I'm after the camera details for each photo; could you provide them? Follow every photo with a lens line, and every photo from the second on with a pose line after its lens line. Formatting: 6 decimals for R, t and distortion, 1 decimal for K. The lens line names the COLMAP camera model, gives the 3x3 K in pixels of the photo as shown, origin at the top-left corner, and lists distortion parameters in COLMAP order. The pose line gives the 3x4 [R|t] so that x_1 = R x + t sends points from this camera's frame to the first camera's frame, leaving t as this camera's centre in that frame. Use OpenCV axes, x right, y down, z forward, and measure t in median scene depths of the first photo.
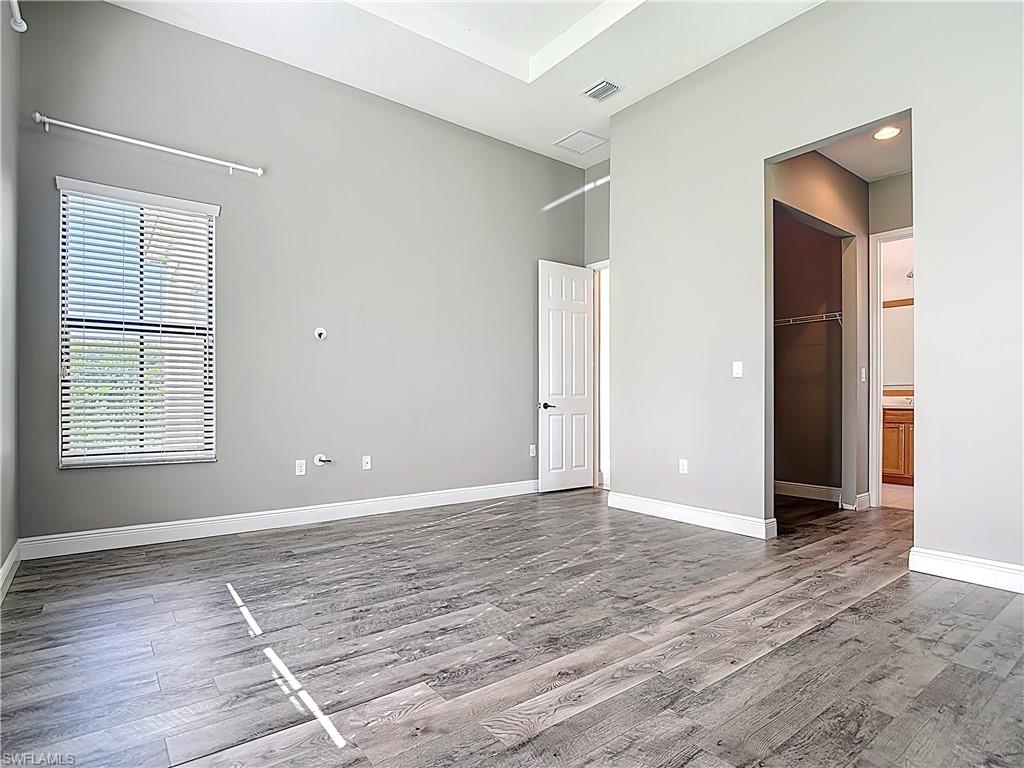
lens RADIAL K [[539.6, 0, 511.4], [0, 539.6, 394.9], [0, 0, 1]] dist [0.017314, -0.037874]
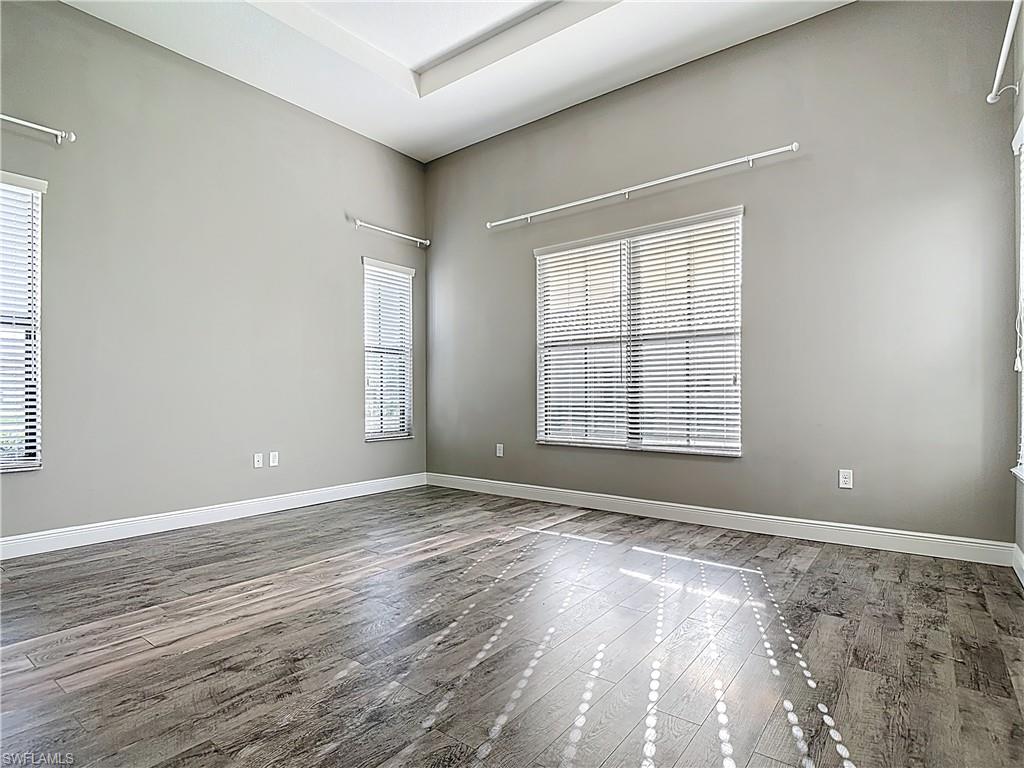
lens RADIAL K [[539.6, 0, 511.4], [0, 539.6, 394.9], [0, 0, 1]] dist [0.017314, -0.037874]
pose [[-0.965786, 0.000307, -0.259339, 0.222900], [0.001667, 0.999986, -0.005027, 0.009743], [0.259334, -0.005287, -0.965773, 1.988734]]
